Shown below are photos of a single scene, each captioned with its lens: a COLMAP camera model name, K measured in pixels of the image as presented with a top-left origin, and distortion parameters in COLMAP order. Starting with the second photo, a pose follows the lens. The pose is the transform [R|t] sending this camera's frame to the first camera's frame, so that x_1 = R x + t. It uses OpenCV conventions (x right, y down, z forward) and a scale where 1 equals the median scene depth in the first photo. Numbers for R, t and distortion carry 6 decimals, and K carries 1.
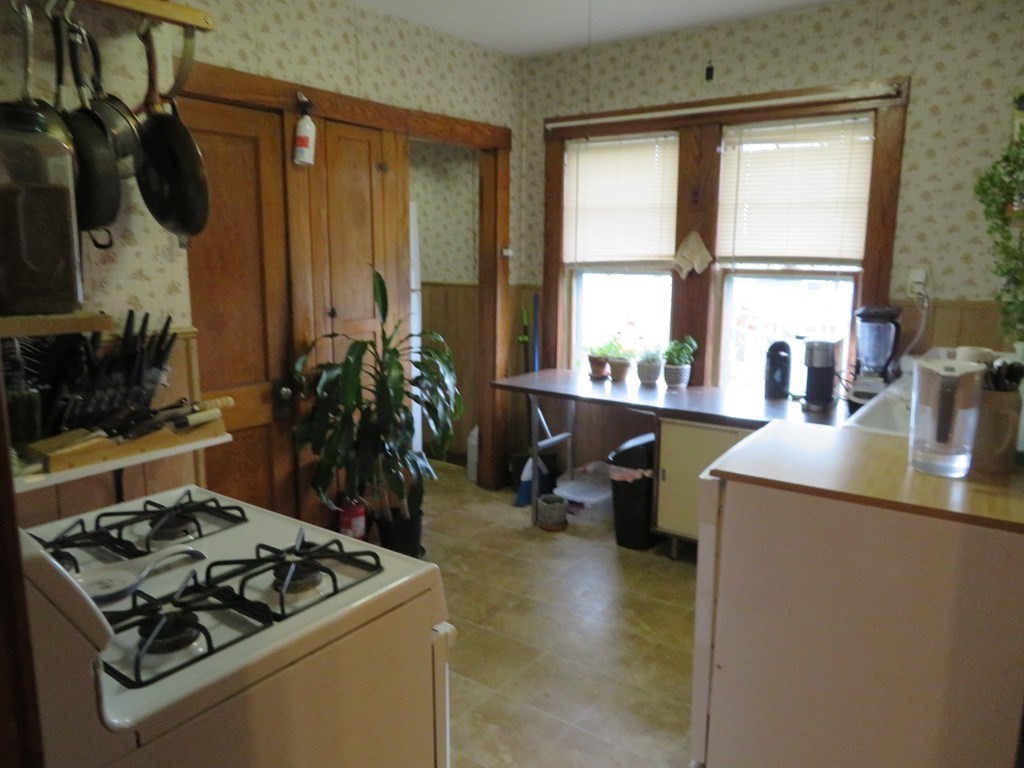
lens RADIAL K [[733.7, 0, 510.2], [0, 733.7, 380.9], [0, 0, 1]] dist [-0.004100, 0.002901]
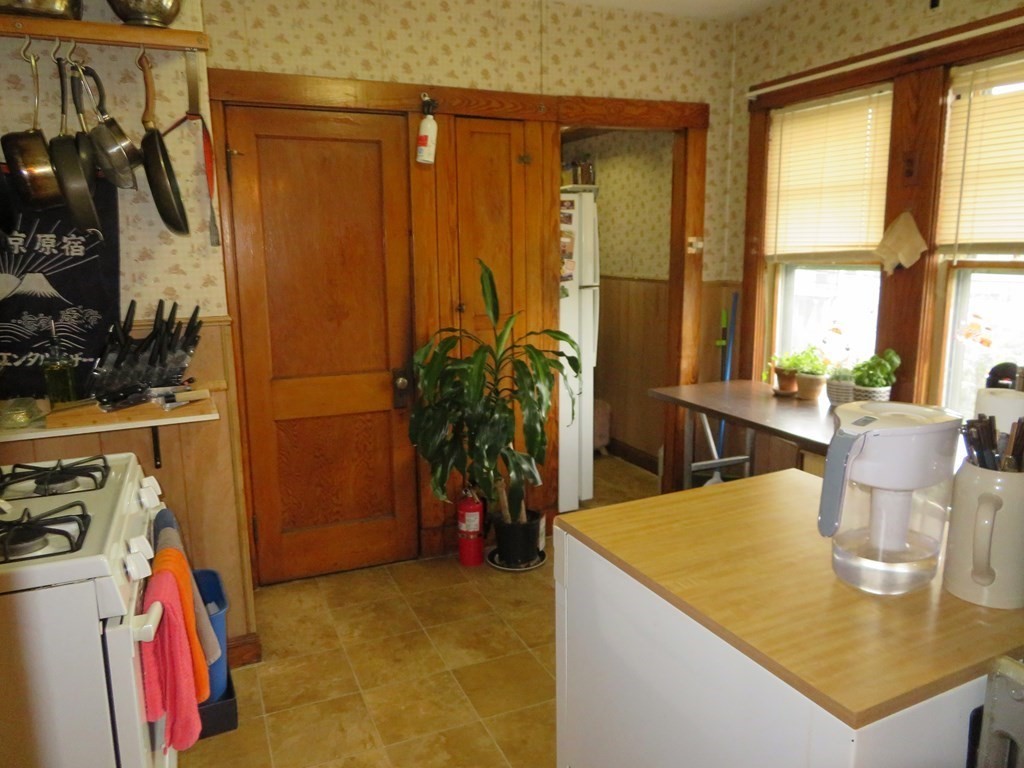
lens RADIAL K [[733.7, 0, 510.2], [0, 733.7, 380.9], [0, 0, 1]] dist [-0.004100, 0.002901]
pose [[0.860898, 0.074807, -0.503249, 0.295644], [-0.072408, 0.997078, 0.024346, -0.018975], [0.503600, 0.015480, 0.863799, 0.142367]]
